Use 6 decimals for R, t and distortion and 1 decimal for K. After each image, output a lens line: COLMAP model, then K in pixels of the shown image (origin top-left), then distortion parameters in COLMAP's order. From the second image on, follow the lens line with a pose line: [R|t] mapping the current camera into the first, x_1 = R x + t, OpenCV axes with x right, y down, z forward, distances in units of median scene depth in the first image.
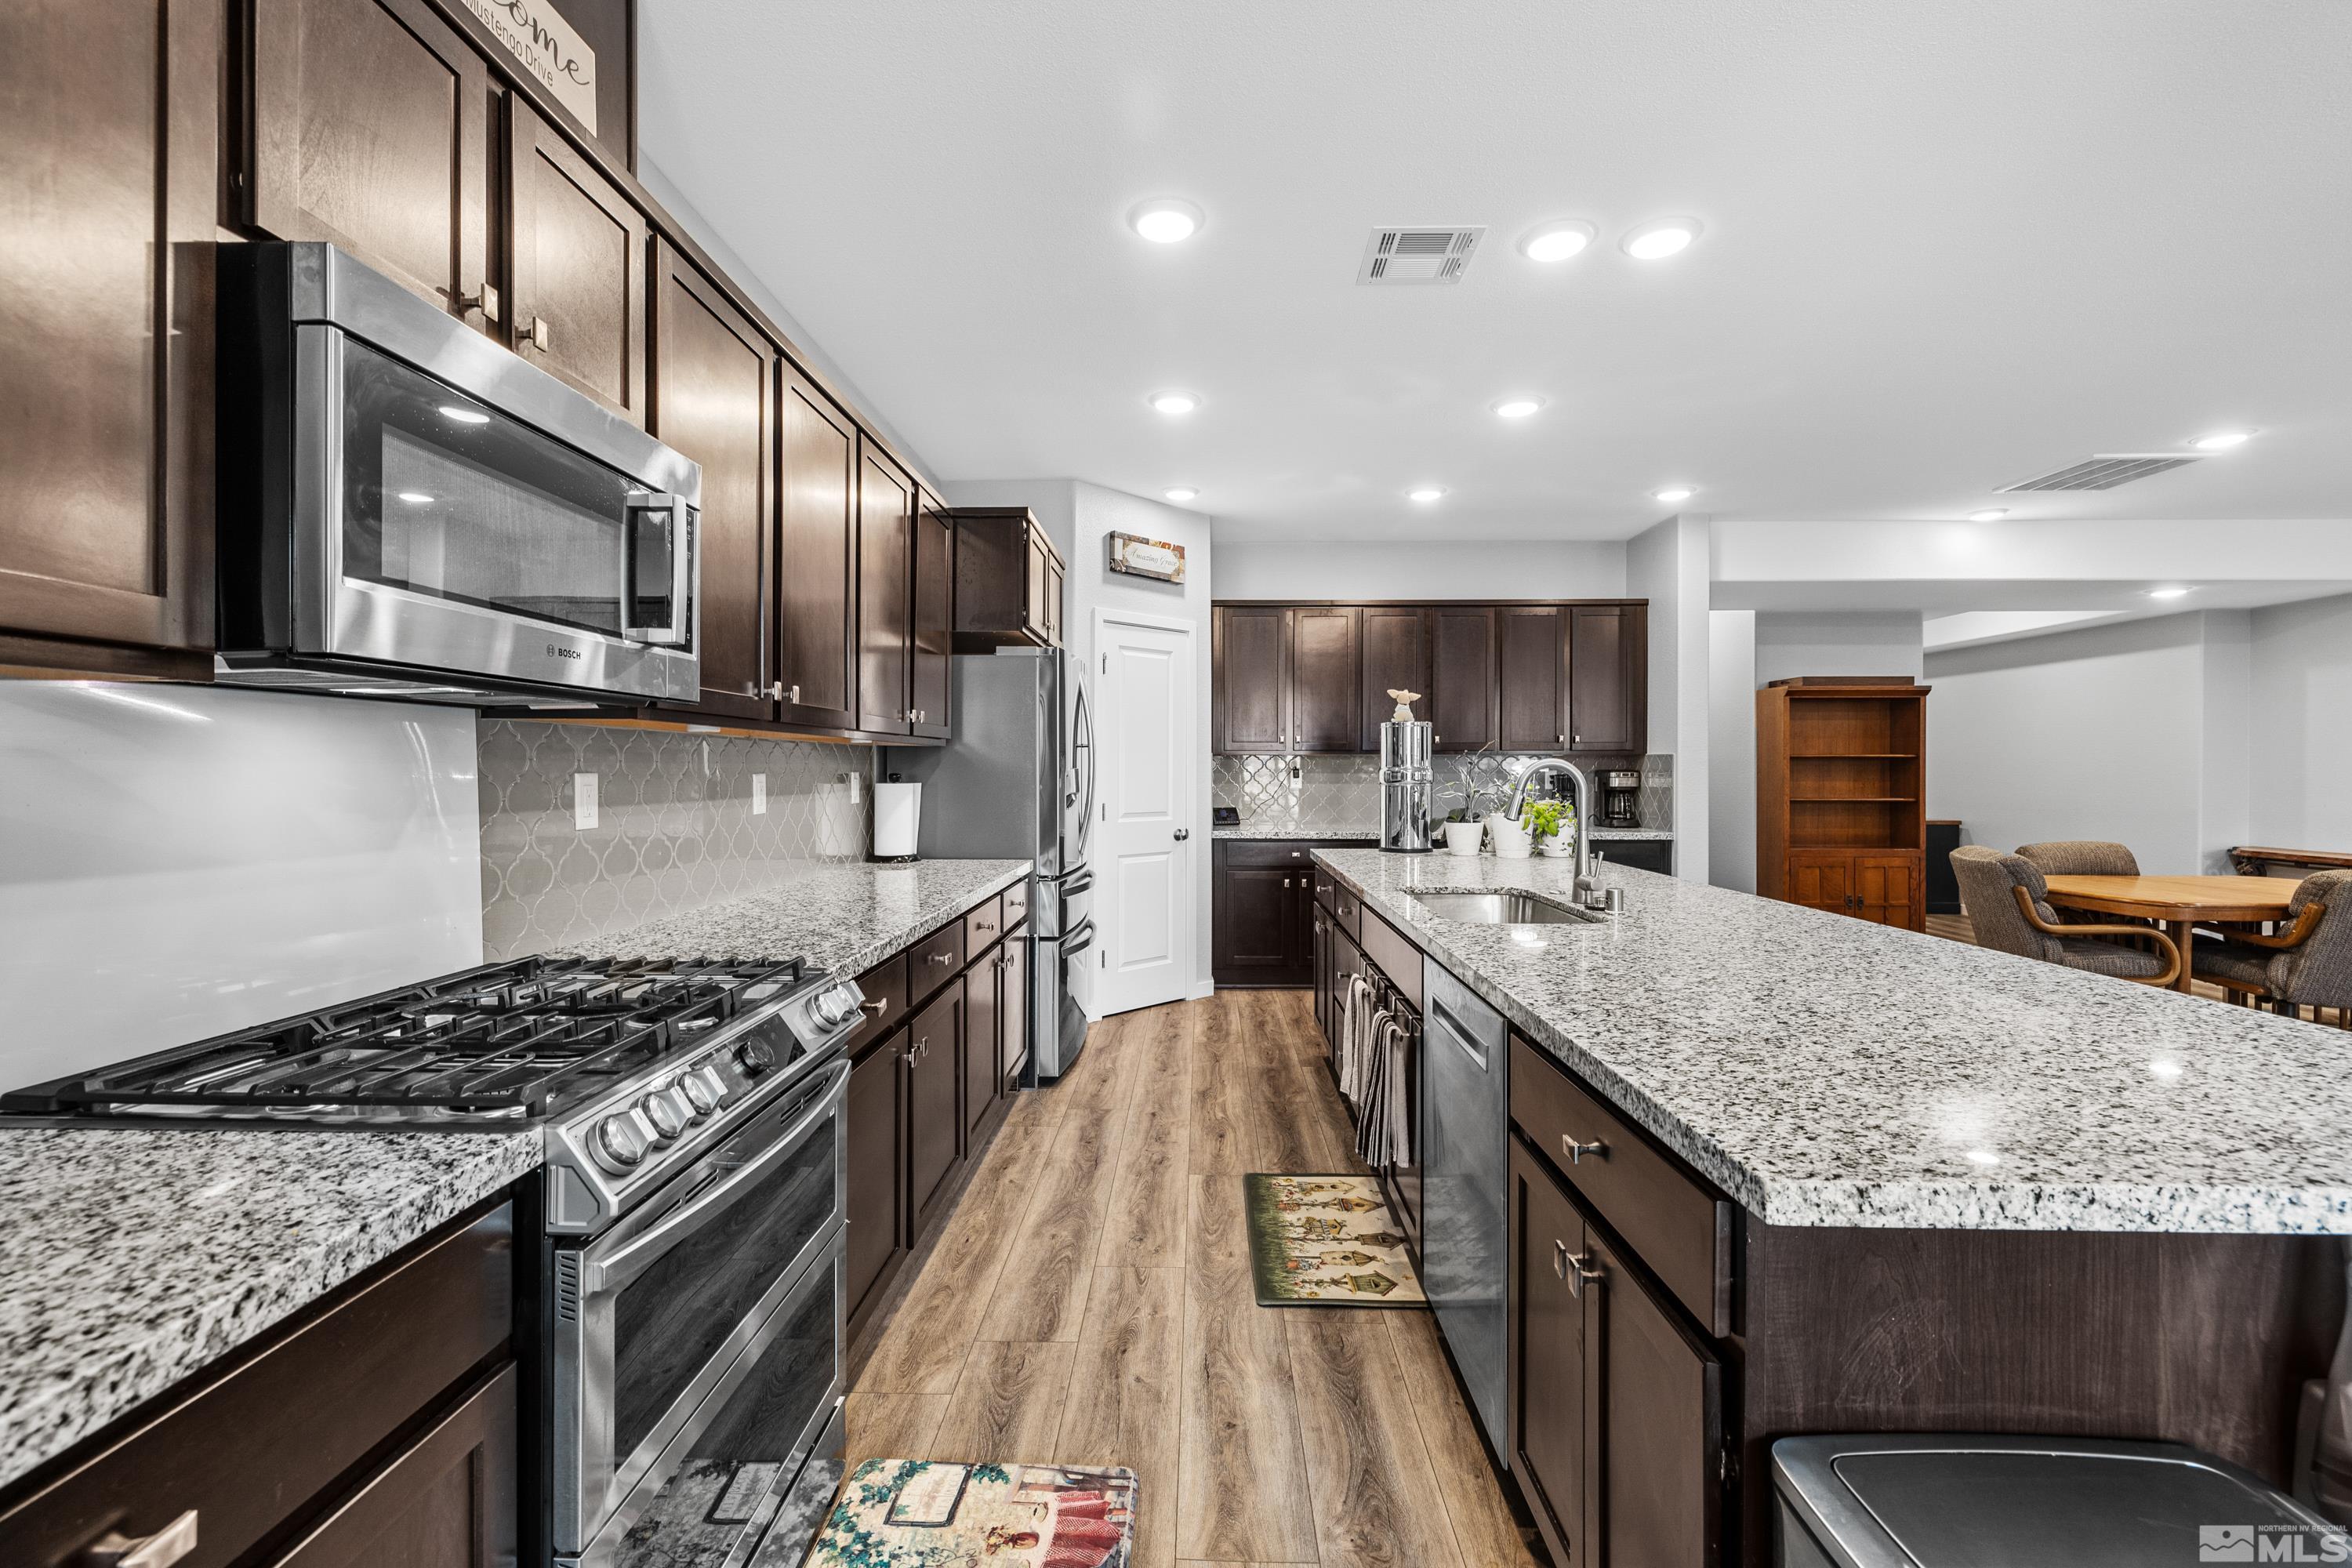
lens RADIAL K [[989.8, 0, 1173.3], [0, 989.8, 774.6], [0, 0, 1]] dist [0.000334, 0.000086]
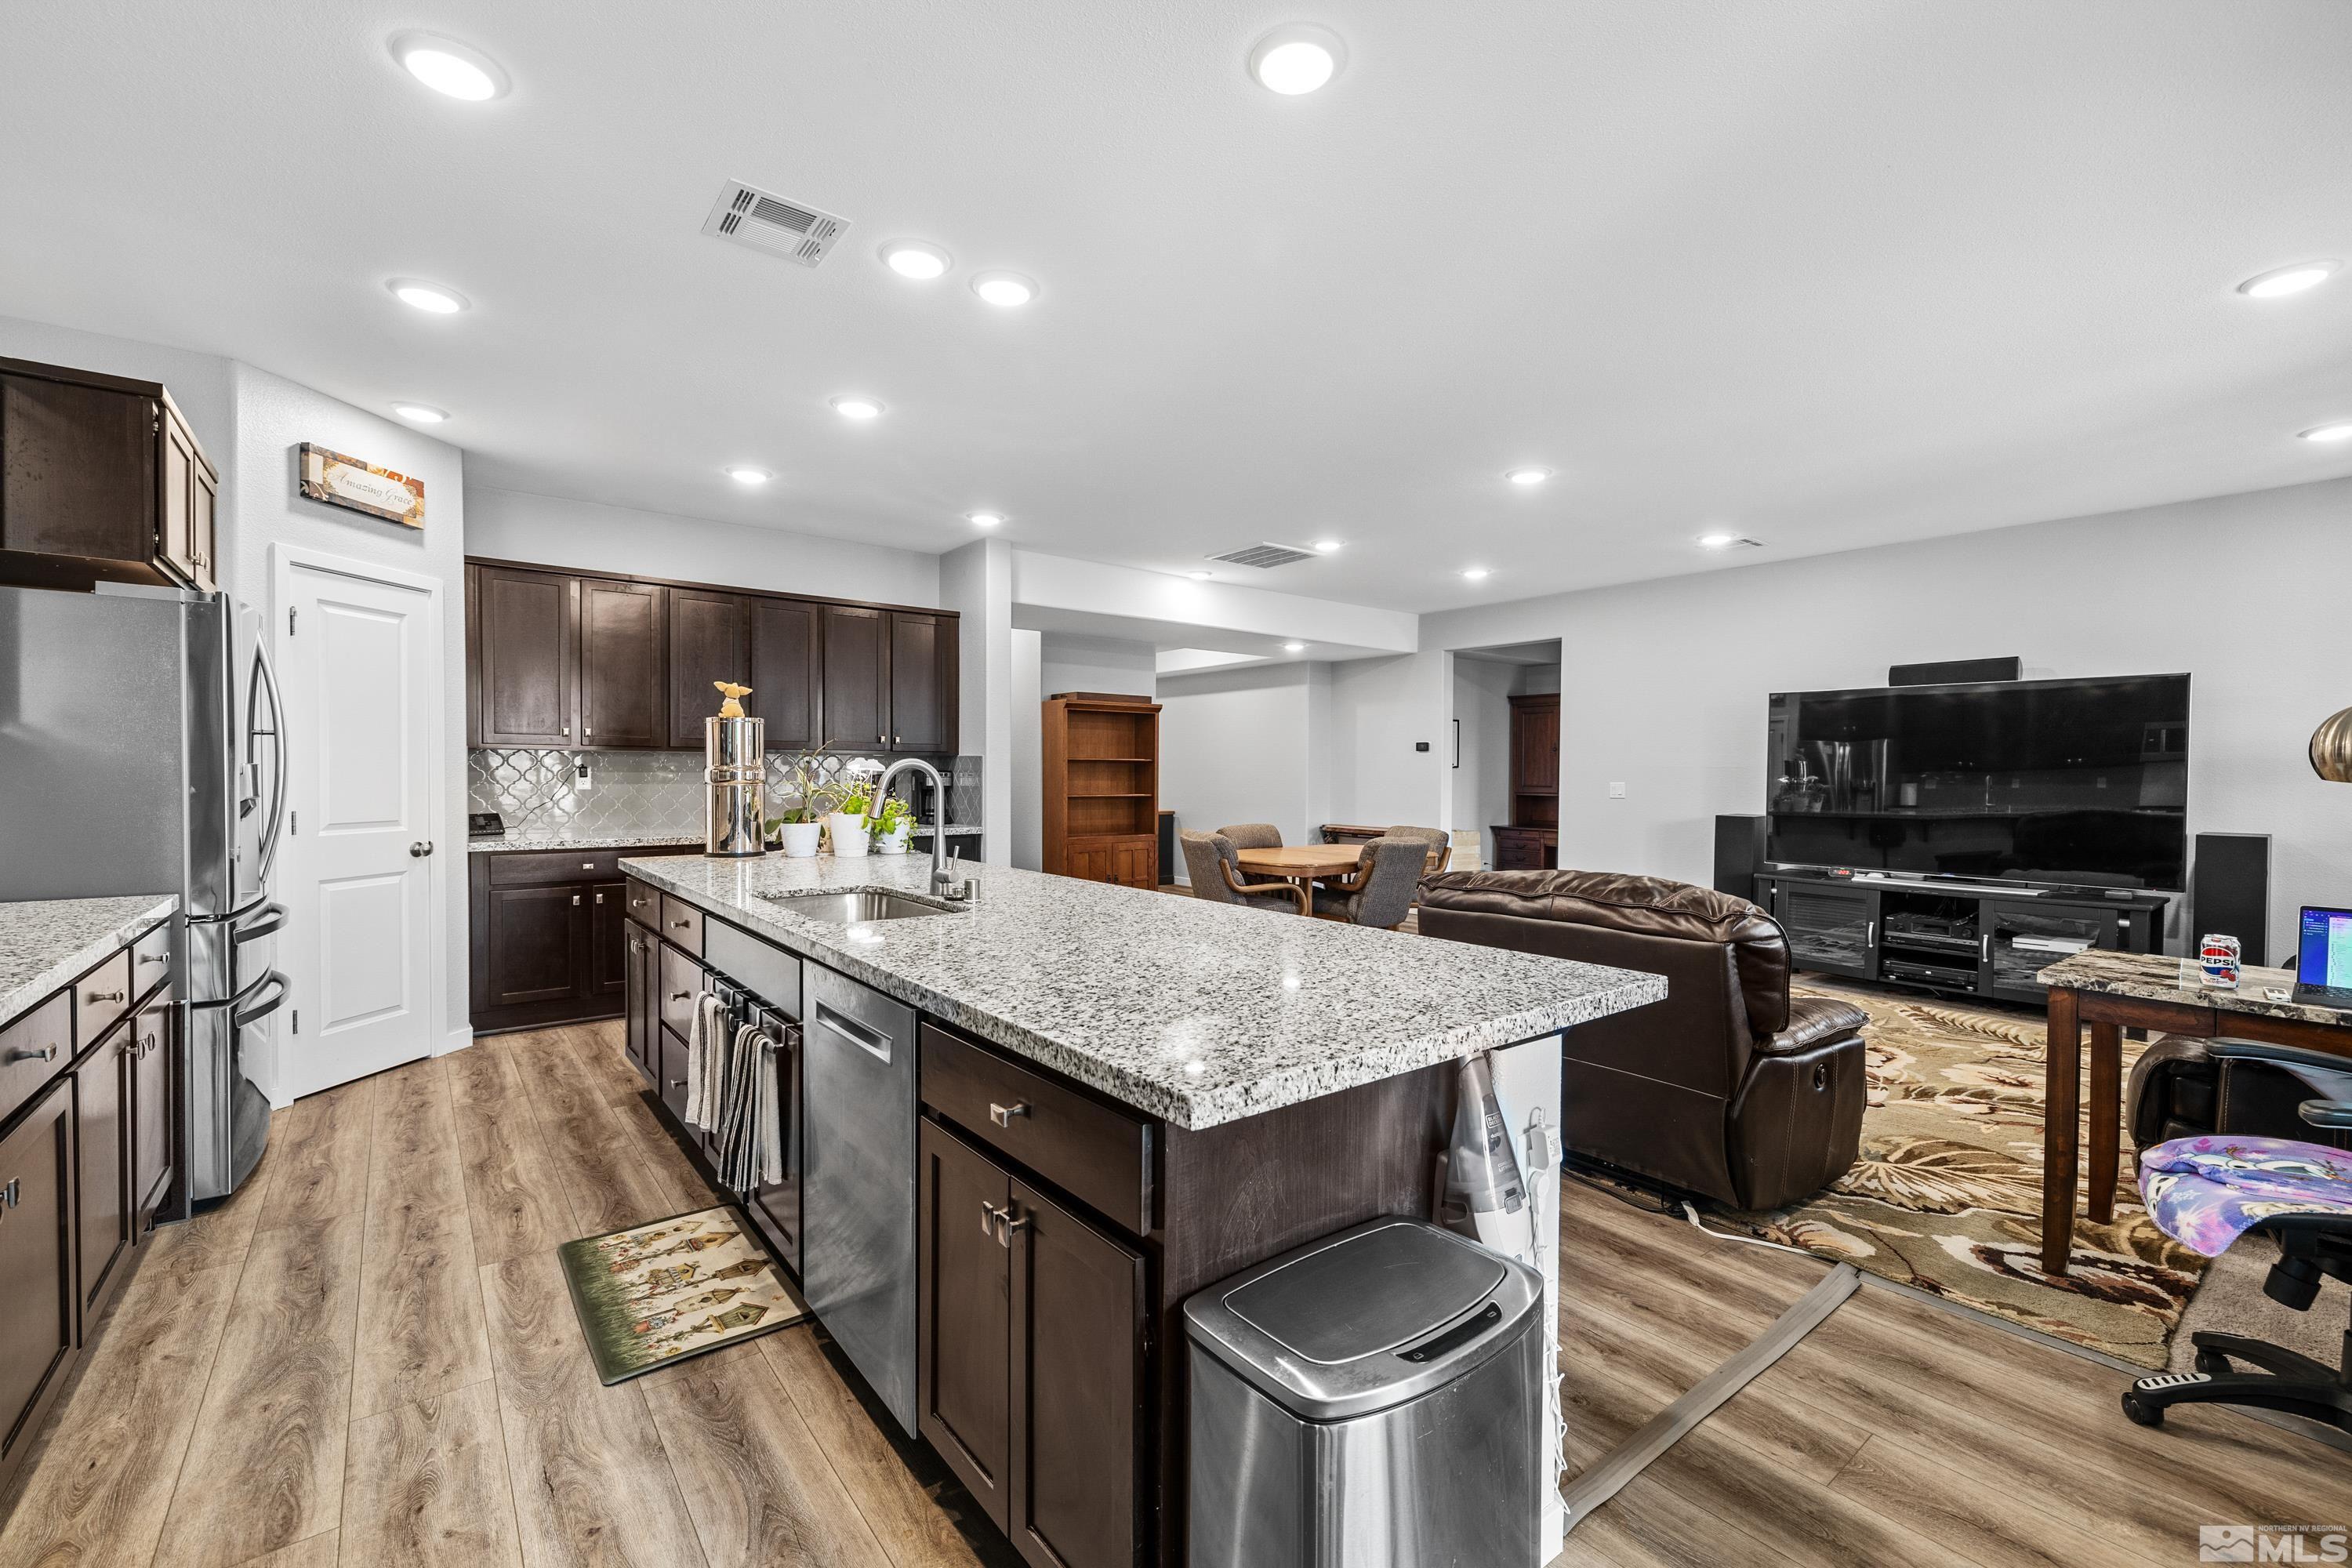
lens RADIAL K [[996.6, 0, 1180.8], [0, 996.6, 790.2], [0, 0, 1]] dist [0.000368, 0.000467]
pose [[0.767924, -0.007659, 0.640495, -0.053828], [-0.002628, 0.999882, 0.015107, 0.000162], [-0.640535, -0.013284, 0.767814, 0.009617]]
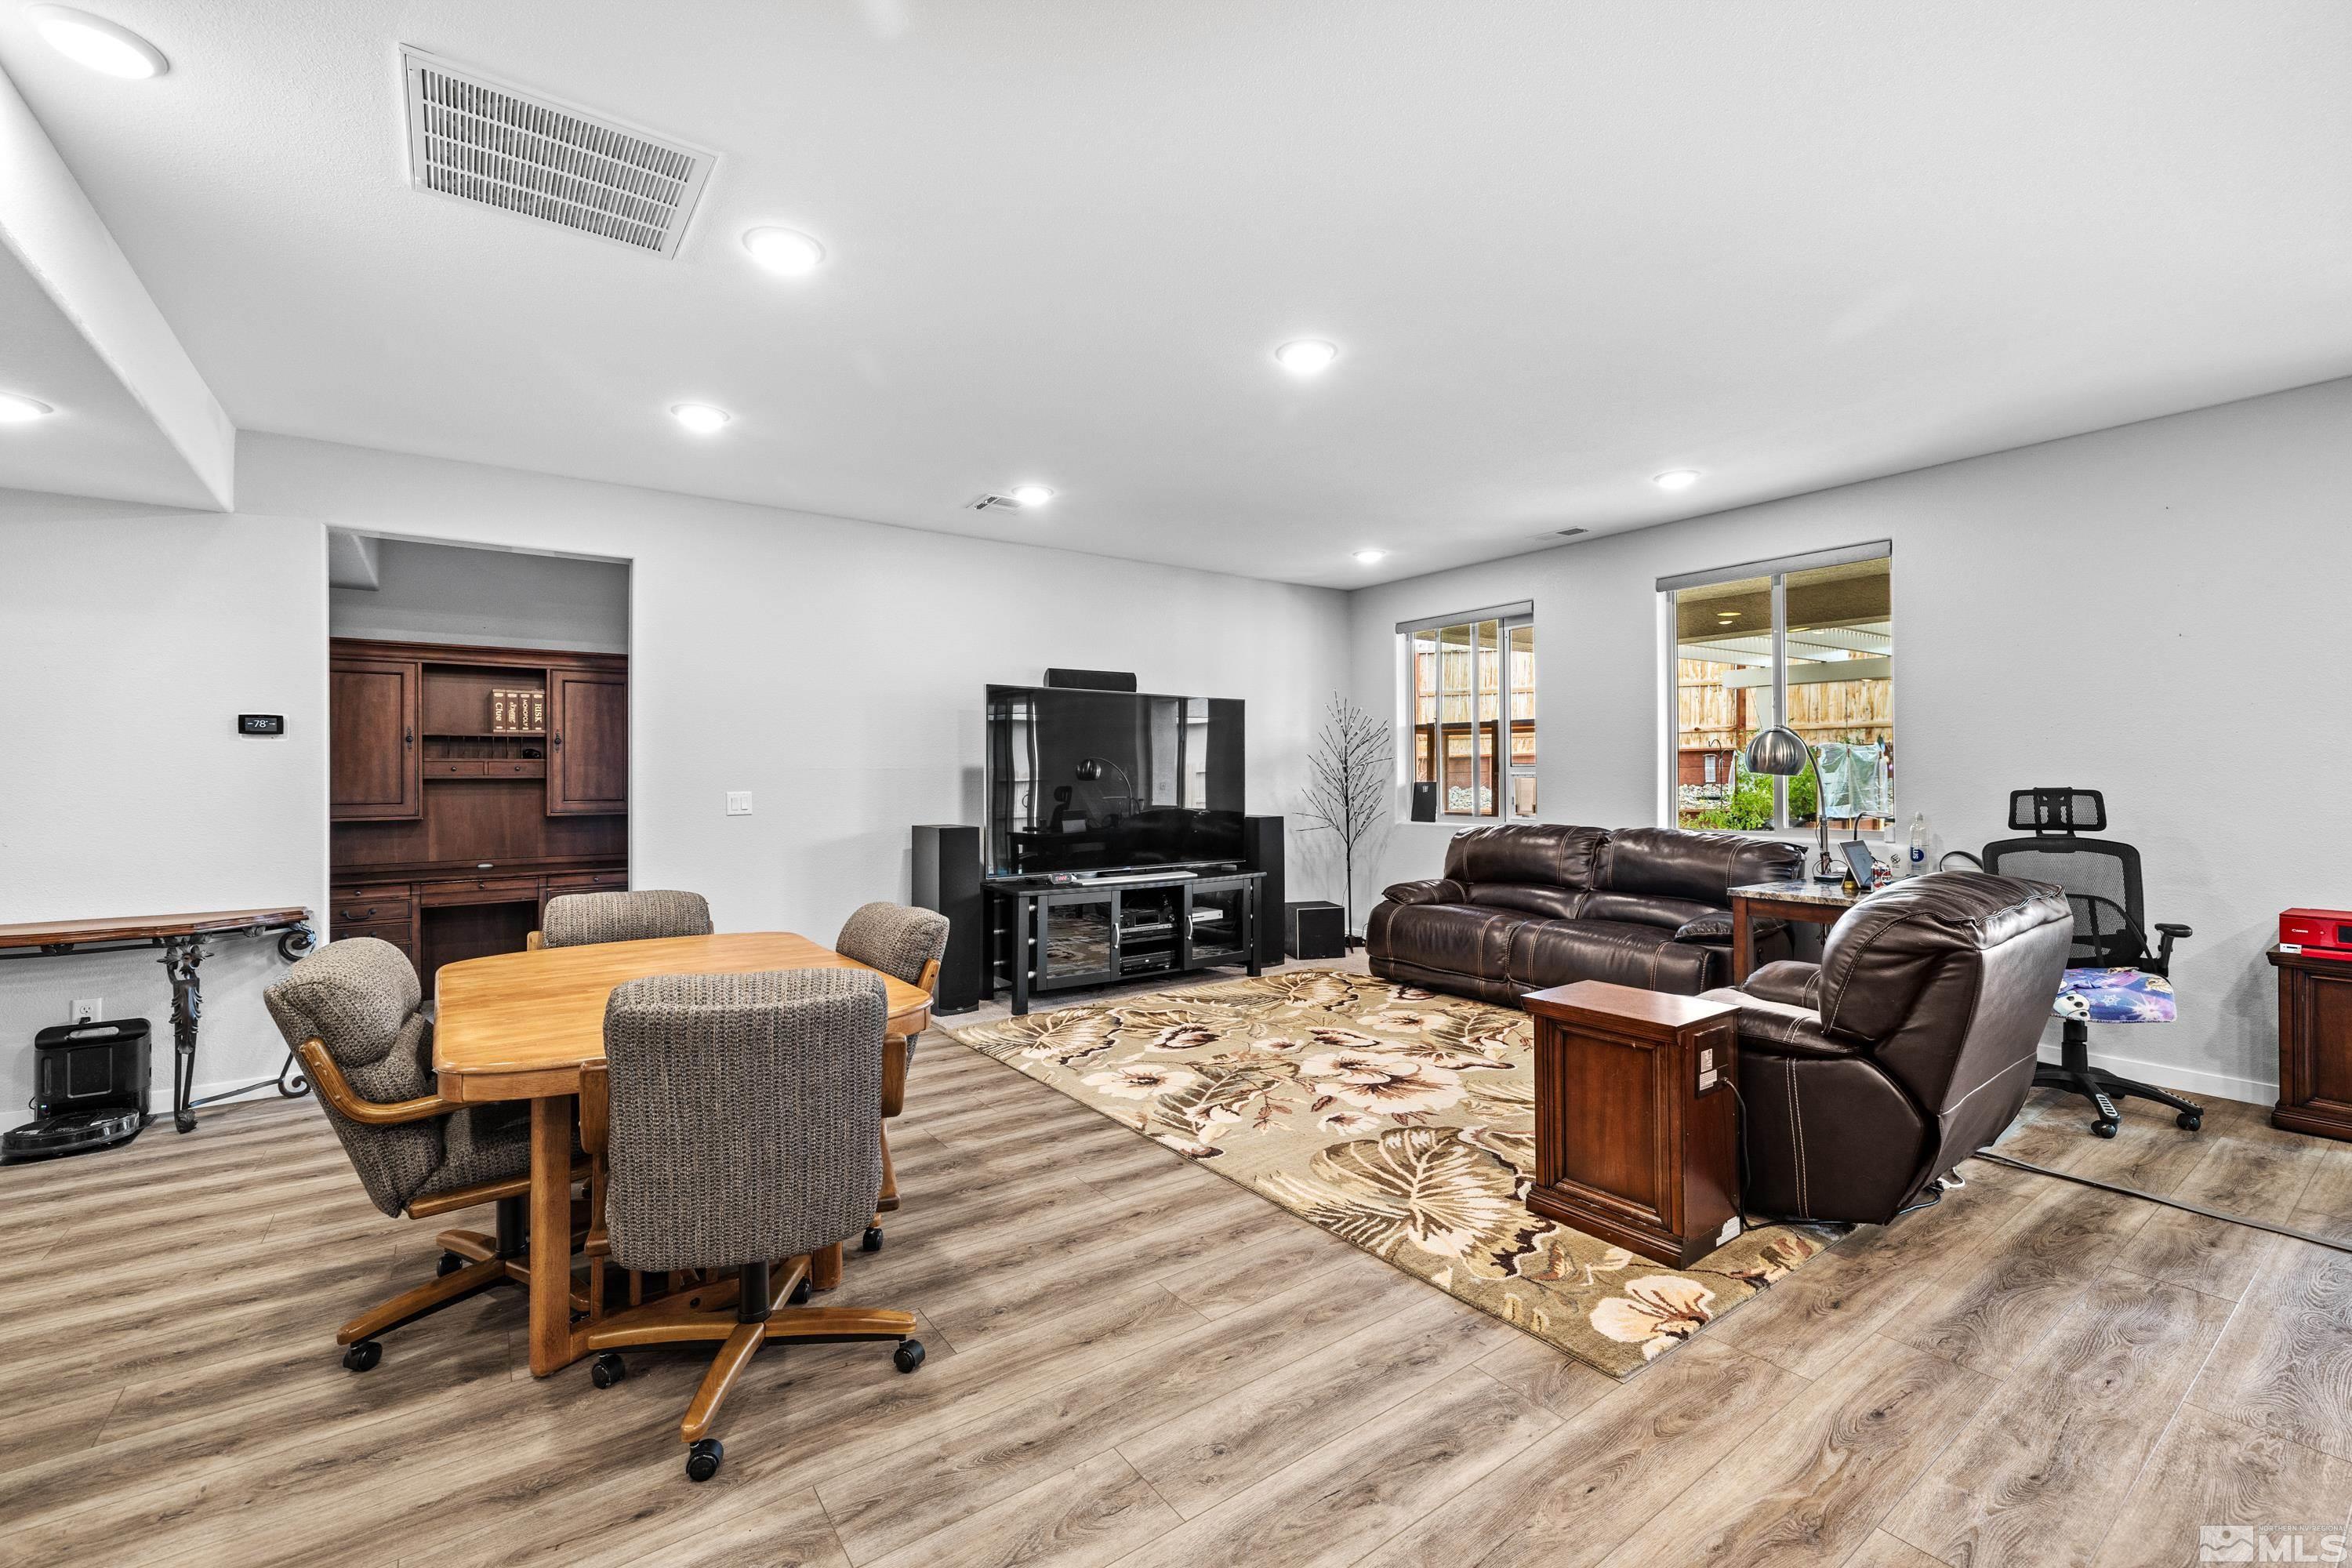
lens RADIAL K [[984.9, 0, 1175.4], [0, 984.9, 764.4], [0, 0, 1]] dist [-0.000628, -0.000085]
pose [[-0.610038, 0.011973, 0.792282, 0.495132], [0.009612, 0.999924, -0.007710, -0.009014], [-0.792314, 0.002912, -0.610106, 1.392752]]
